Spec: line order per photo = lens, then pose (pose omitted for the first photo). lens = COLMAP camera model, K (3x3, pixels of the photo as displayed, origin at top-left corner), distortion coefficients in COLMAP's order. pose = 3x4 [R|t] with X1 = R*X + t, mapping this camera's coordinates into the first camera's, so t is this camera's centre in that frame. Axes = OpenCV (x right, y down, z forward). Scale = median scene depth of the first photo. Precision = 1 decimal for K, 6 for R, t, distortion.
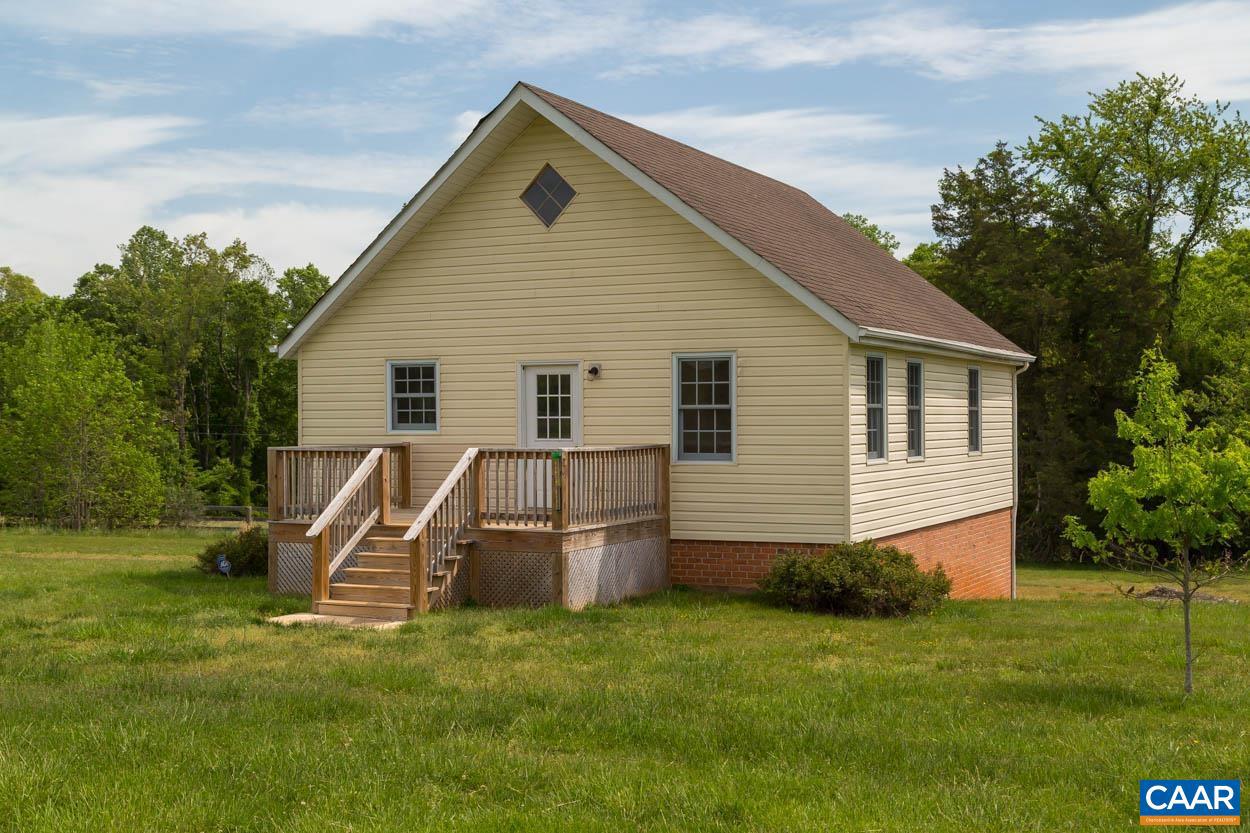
lens RADIAL K [[1597.8, 0, 624.9], [0, 1597.8, 416.4], [0, 0, 1]] dist [0.002308, 0.000000]
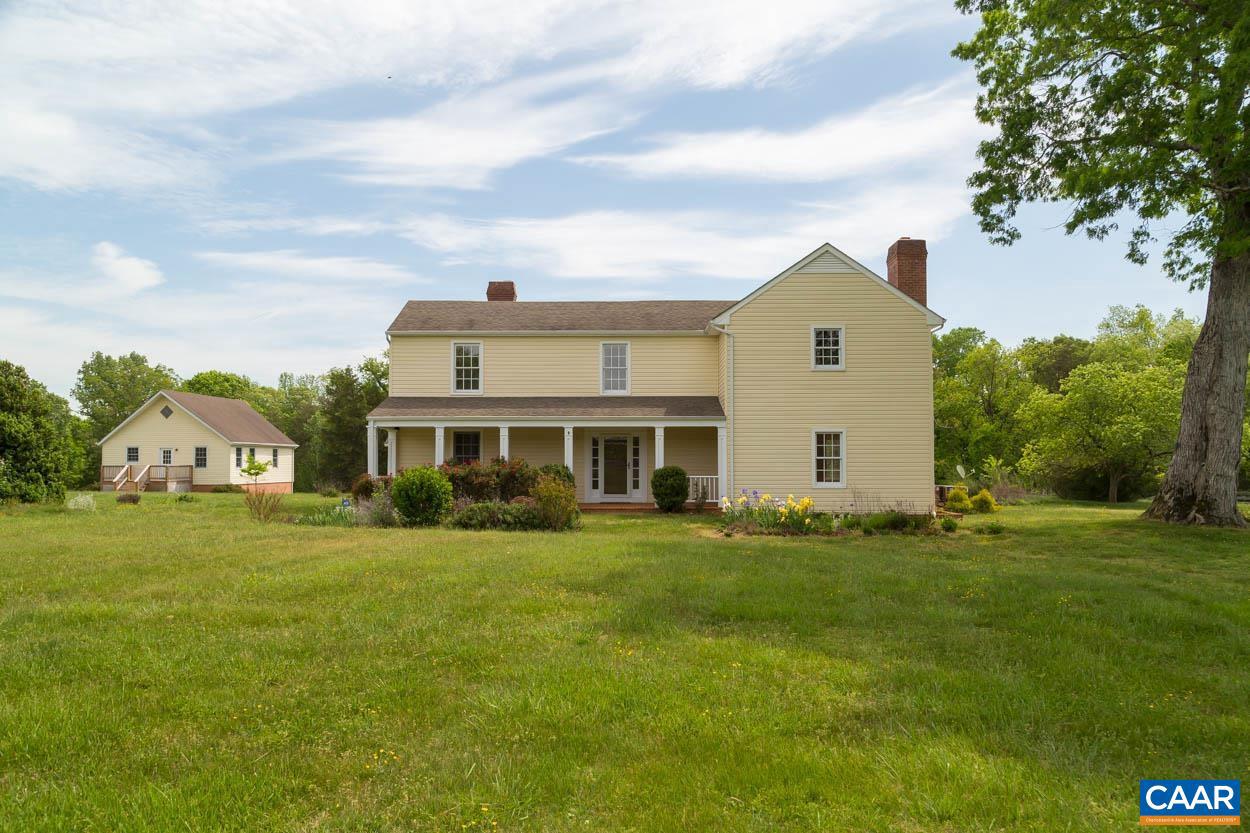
lens RADIAL K [[912.5, 0, 623.6], [0, 912.5, 418.5], [0, 0, 1]] dist [-0.008570, 0.002164]
pose [[0.920147, 0.021525, 0.390981, 0.146775], [-0.003004, 0.998847, -0.047921, 0.005145], [-0.391562, 0.042920, 0.919150, -2.073277]]
